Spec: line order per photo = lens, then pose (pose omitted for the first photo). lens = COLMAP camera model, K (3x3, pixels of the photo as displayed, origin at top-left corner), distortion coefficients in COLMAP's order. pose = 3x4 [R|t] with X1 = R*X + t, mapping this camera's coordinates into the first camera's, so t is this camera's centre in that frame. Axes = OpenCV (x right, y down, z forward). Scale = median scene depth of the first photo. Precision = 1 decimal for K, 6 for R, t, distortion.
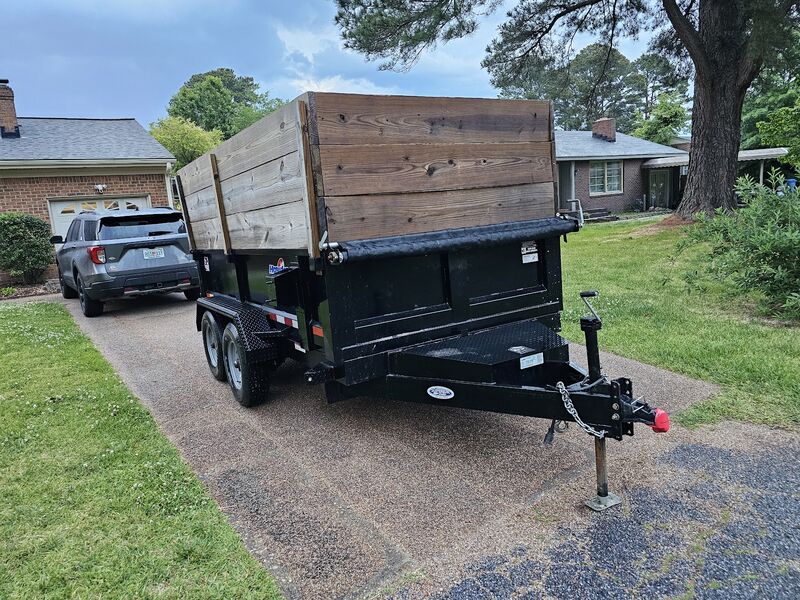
lens RADIAL K [[577.6, 0, 400.0], [0, 577.6, 300.0], [0, 0, 1]] dist [0.074535, -0.063160]
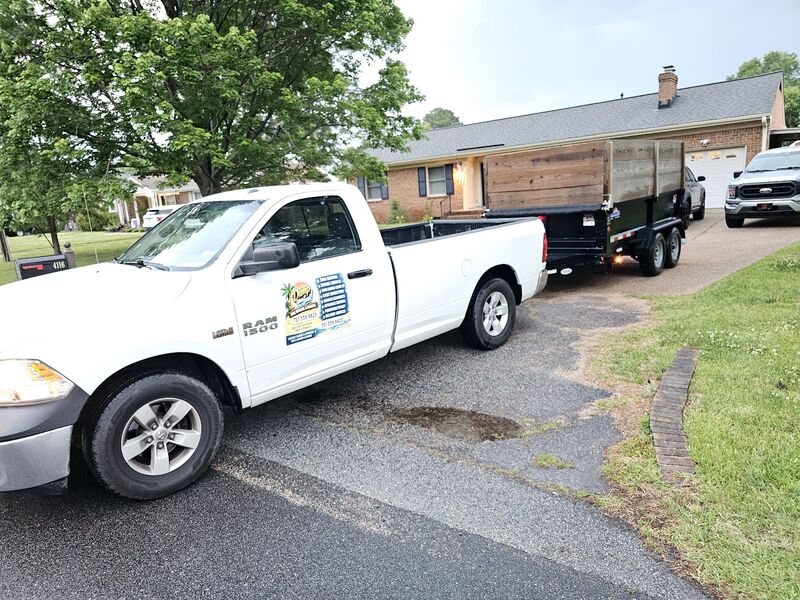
lens RADIAL K [[577.6, 0, 400.0], [0, 577.6, 300.0], [0, 0, 1]] dist [0.074535, -0.063160]
pose [[0.301197, 0.229356, -0.925568, 2.092986], [-0.098772, 0.972926, 0.208949, -0.183226], [0.948433, 0.028485, 0.315696, -0.242650]]
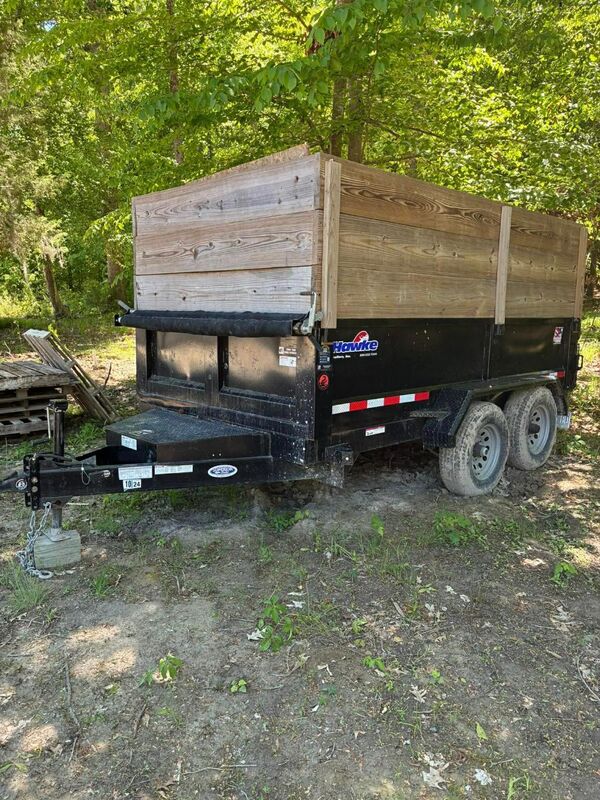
lens RADIAL K [[577.6, 0, 300.0], [0, 577.6, 400.0], [0, 0, 1]] dist [0.074535, -0.063160]
pose [[0.191462, 0.224740, -0.955424, 1.092408], [-0.197804, 0.962294, 0.186717, -0.189766], [0.961361, 0.153238, 0.228697, 0.924009]]
